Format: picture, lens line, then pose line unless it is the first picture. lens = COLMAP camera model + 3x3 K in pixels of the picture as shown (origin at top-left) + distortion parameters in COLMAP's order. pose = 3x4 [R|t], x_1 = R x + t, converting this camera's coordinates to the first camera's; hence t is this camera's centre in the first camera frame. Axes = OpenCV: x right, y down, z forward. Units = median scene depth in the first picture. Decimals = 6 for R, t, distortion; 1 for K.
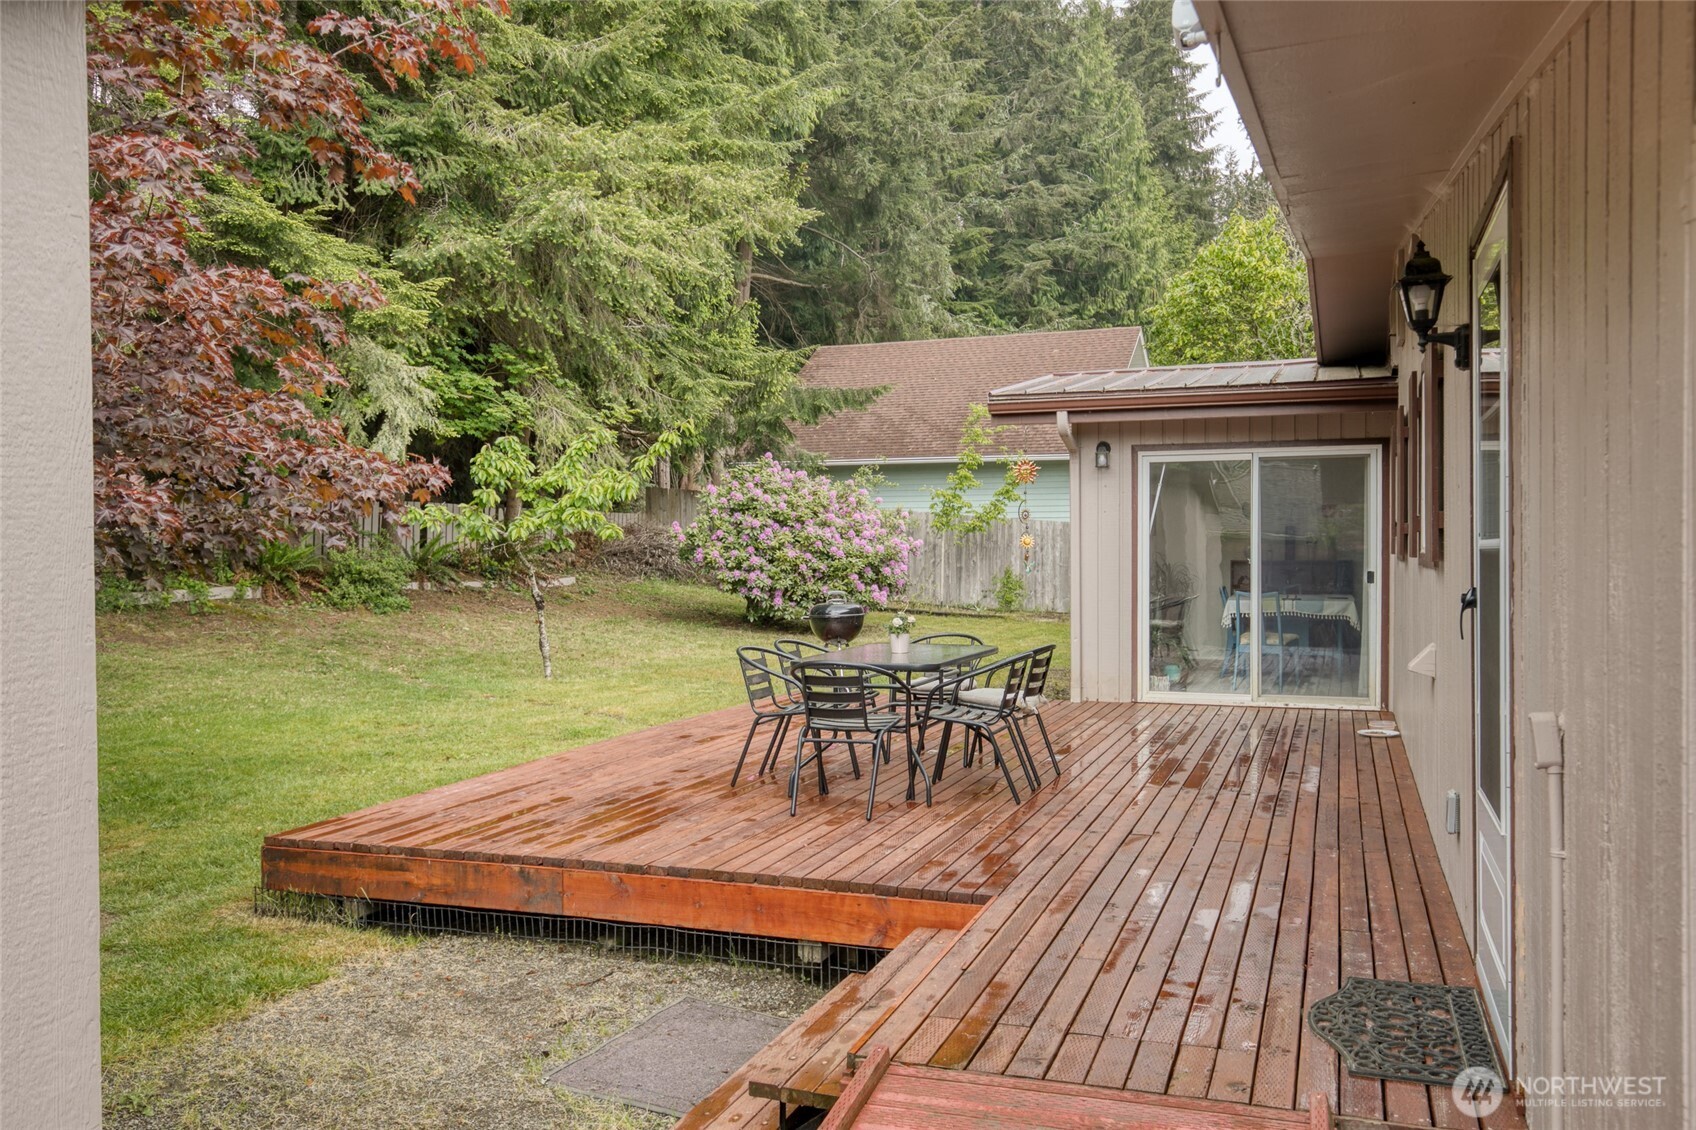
lens RADIAL K [[1310.9, 0, 849.5], [0, 1310.9, 556.2], [0, 0, 1]] dist [0.032417, 0.002749]
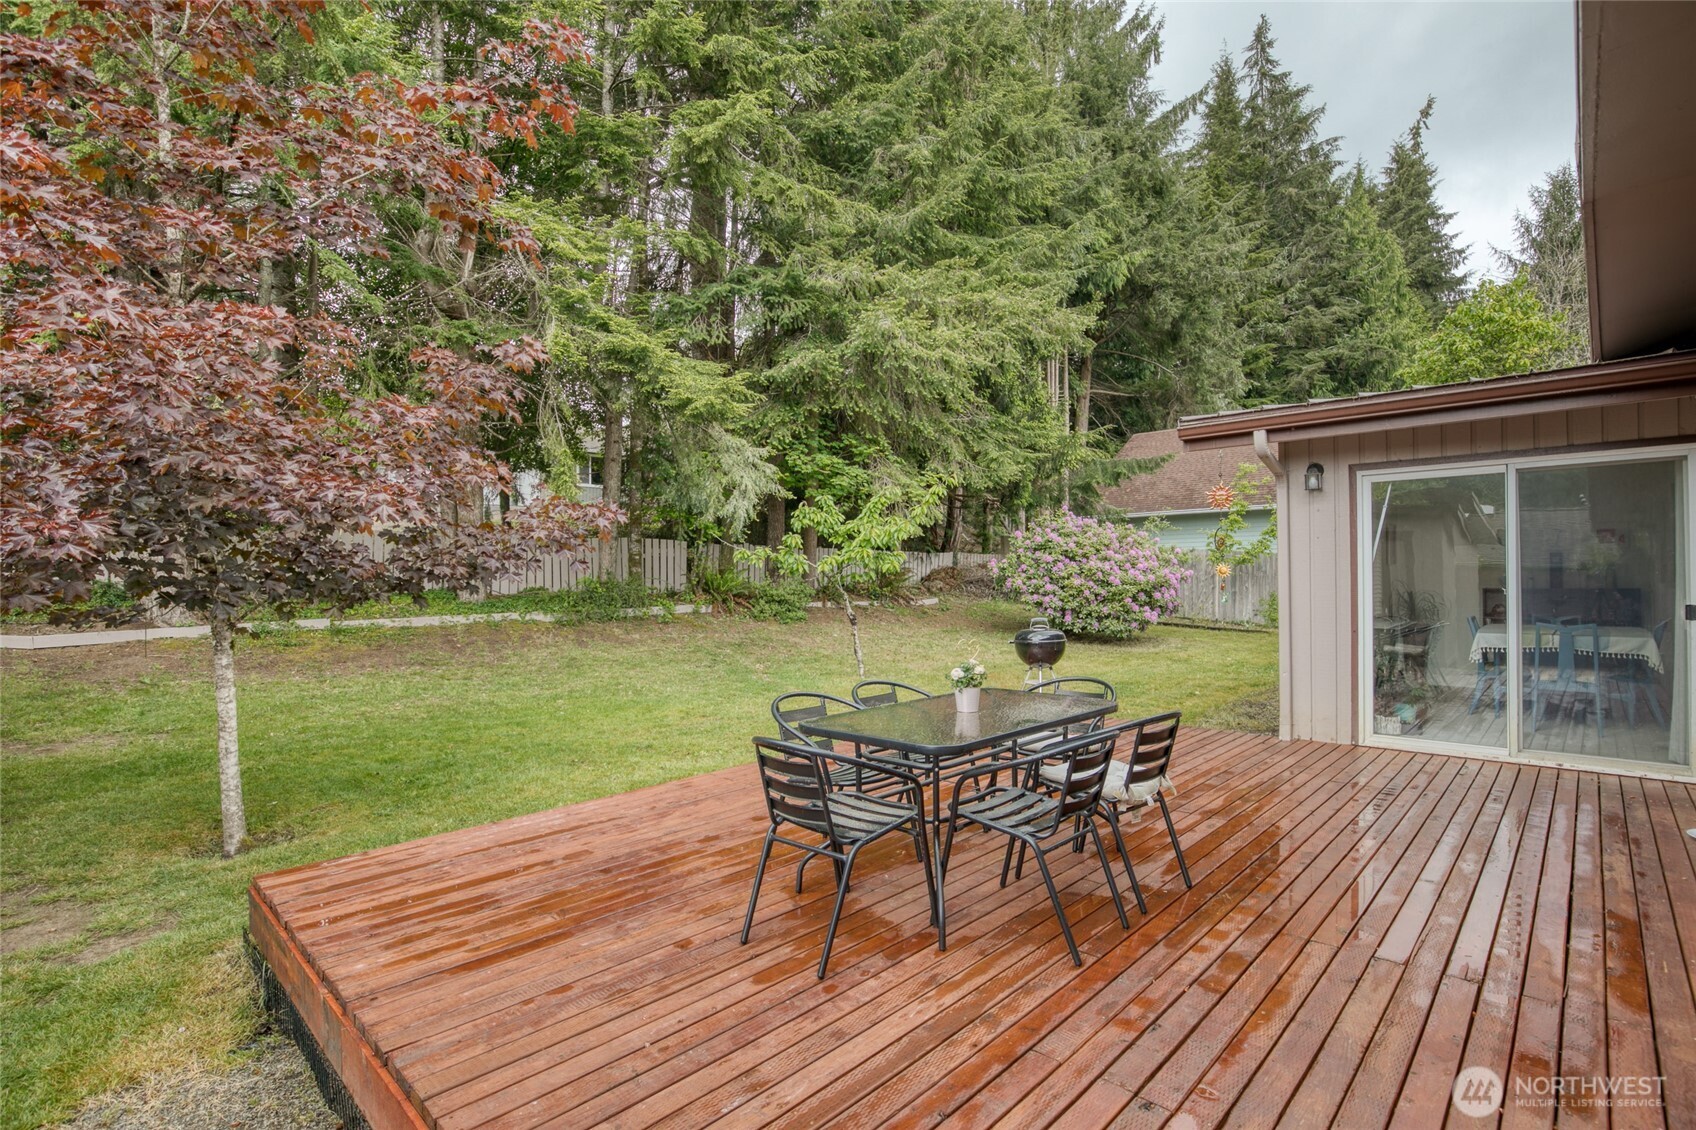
lens RADIAL K [[797.5, 0, 848.0], [0, 797.5, 573.4], [0, 0, 1]] dist [-0.033649, 0.005400]
pose [[0.918777, -0.007357, -0.394709, 0.057323], [0.002776, 0.999922, -0.012177, -0.001420], [0.394768, 0.010092, 0.918726, 0.186761]]
